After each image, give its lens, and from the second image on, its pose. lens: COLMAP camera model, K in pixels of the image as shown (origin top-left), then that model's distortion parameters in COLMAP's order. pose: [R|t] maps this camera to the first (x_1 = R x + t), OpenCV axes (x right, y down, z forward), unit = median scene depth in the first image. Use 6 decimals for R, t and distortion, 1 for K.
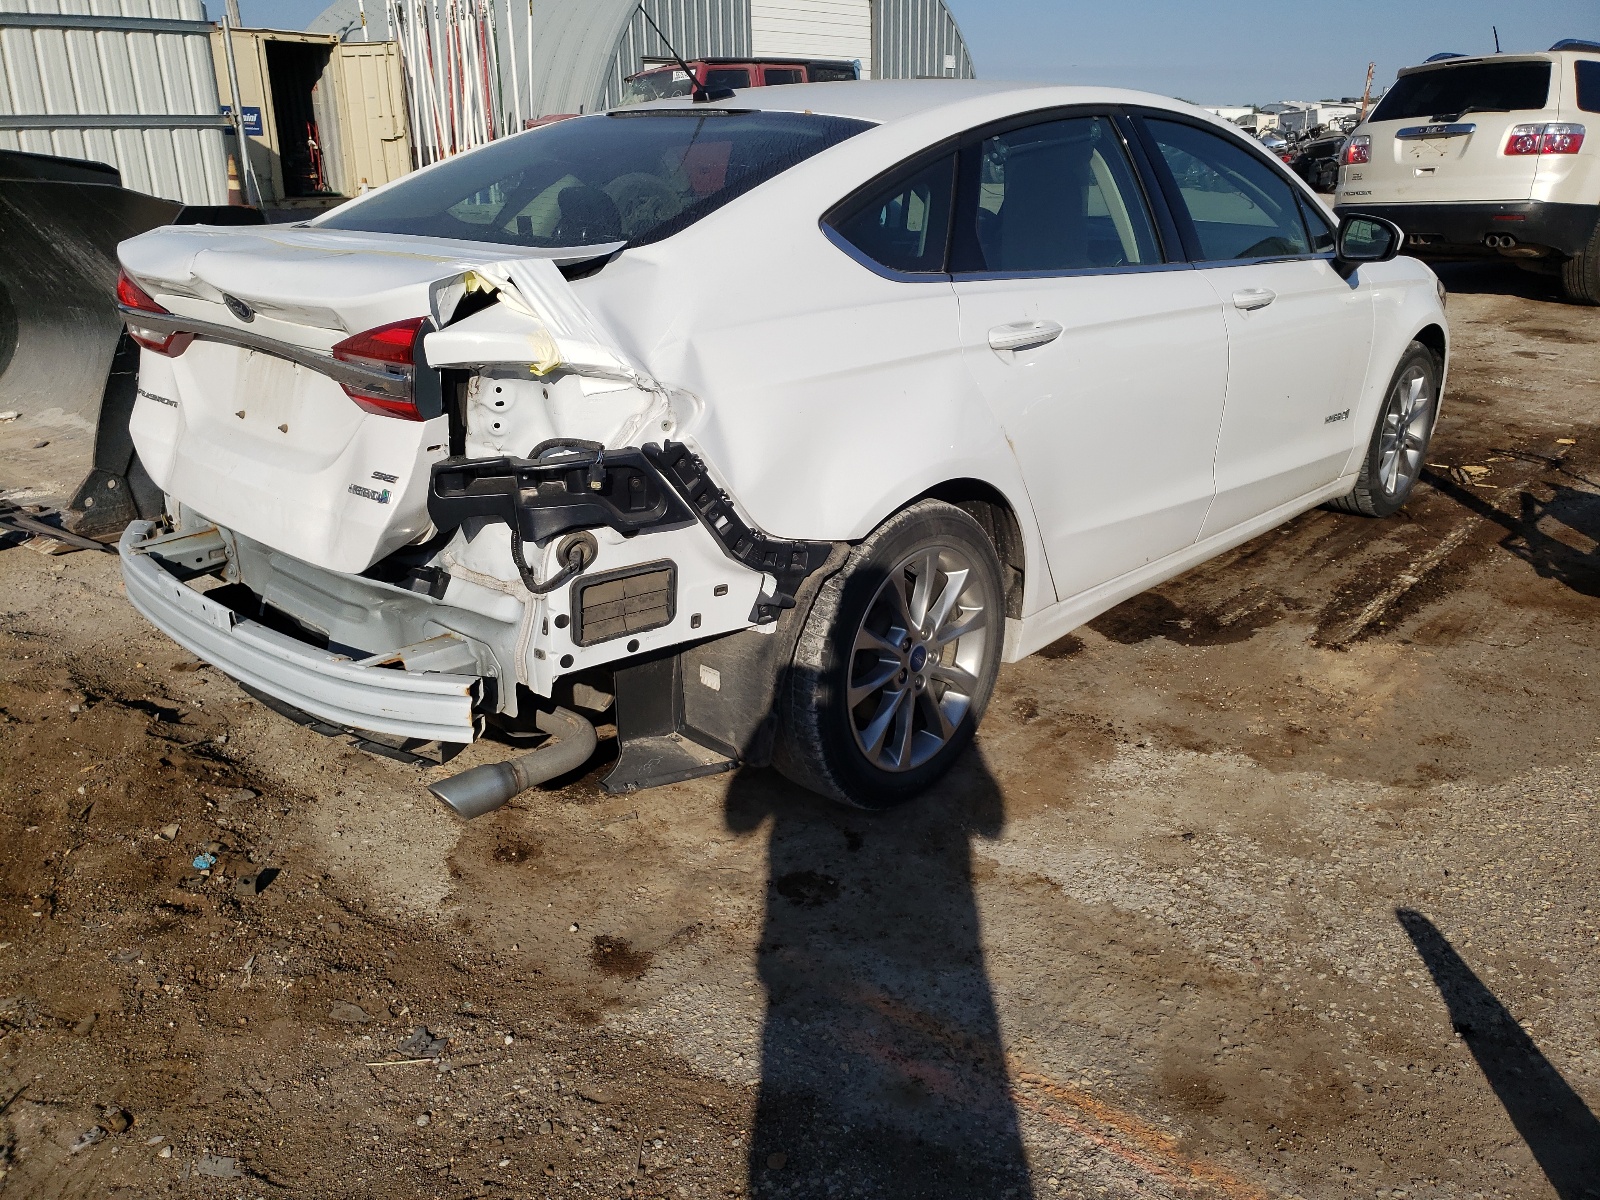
lens RADIAL K [[1236.4, 0, 800.0], [0, 1236.4, 600.0], [0, 0, 1]] dist [0.028180, 0.005006]
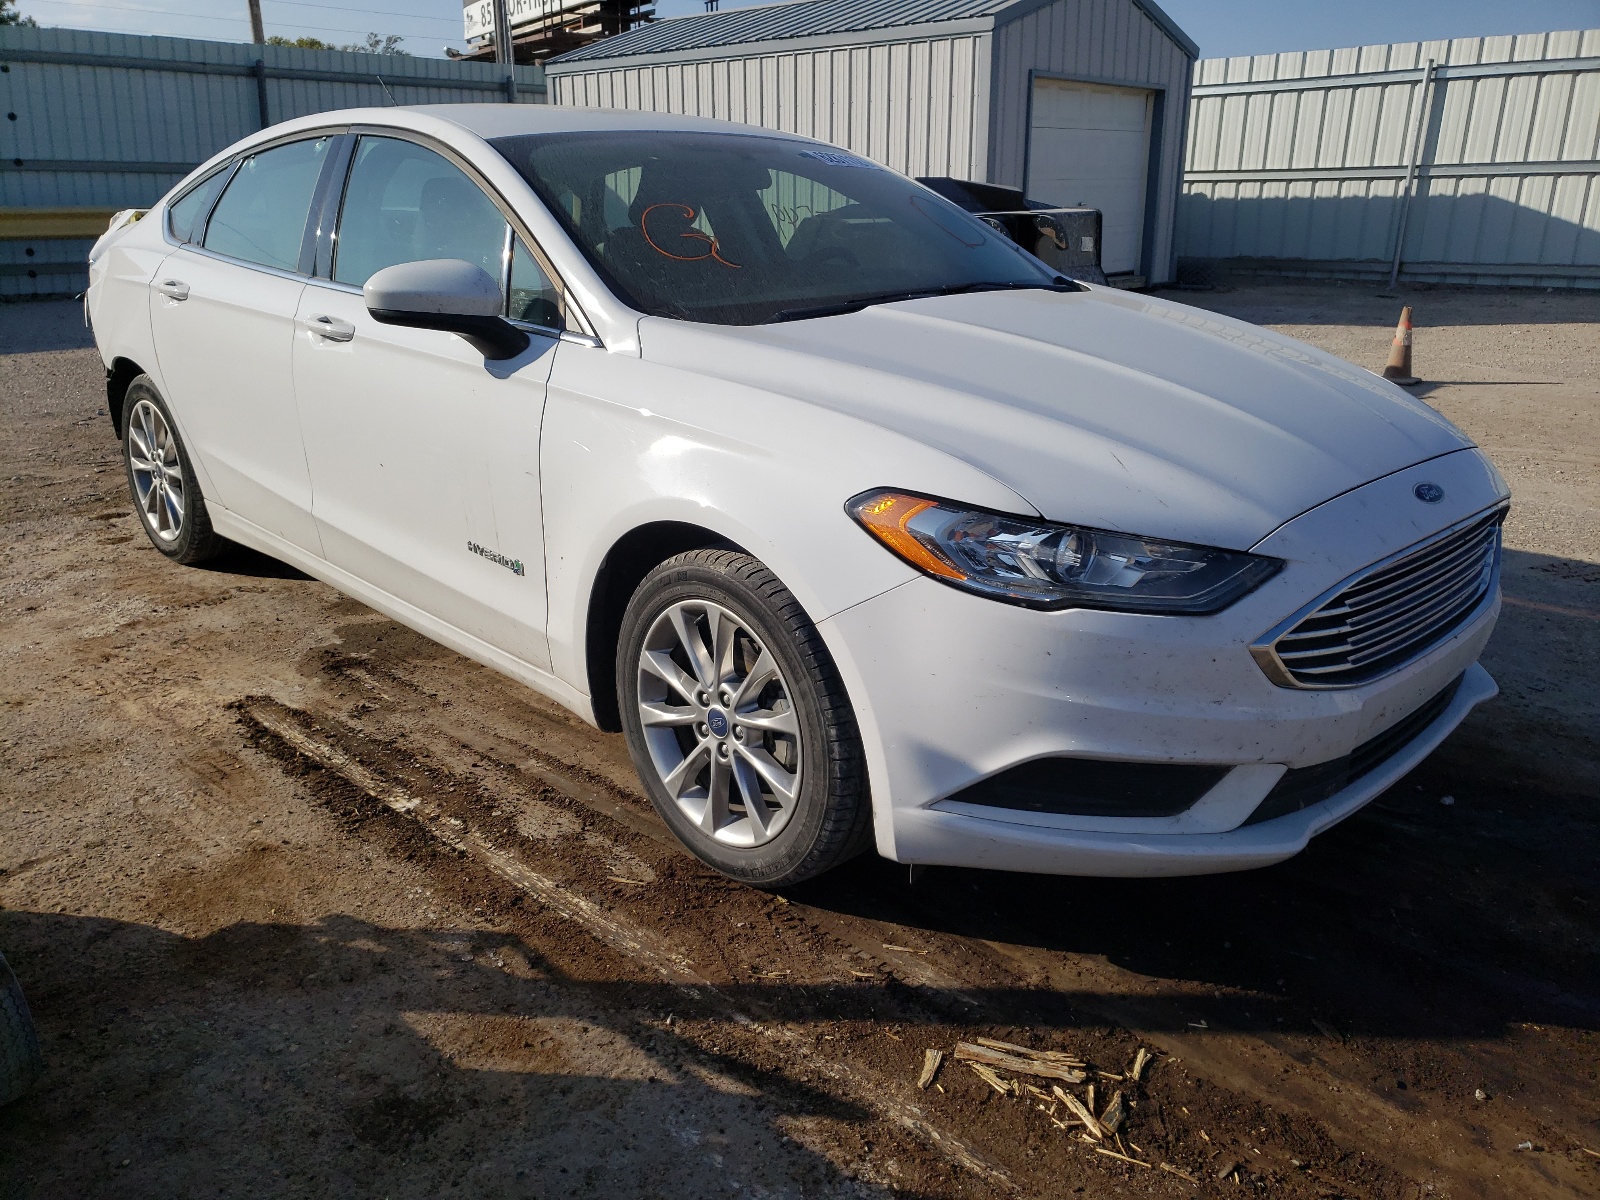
lens RADIAL K [[1236.4, 0, 800.0], [0, 1236.4, 600.0], [0, 0, 1]] dist [0.028180, 0.005006]
pose [[-0.065025, 0.325218, -0.943401, 1.123820], [-0.324517, 0.887121, 0.328184, -0.428511], [0.943642, 0.327489, 0.047854, 1.174132]]
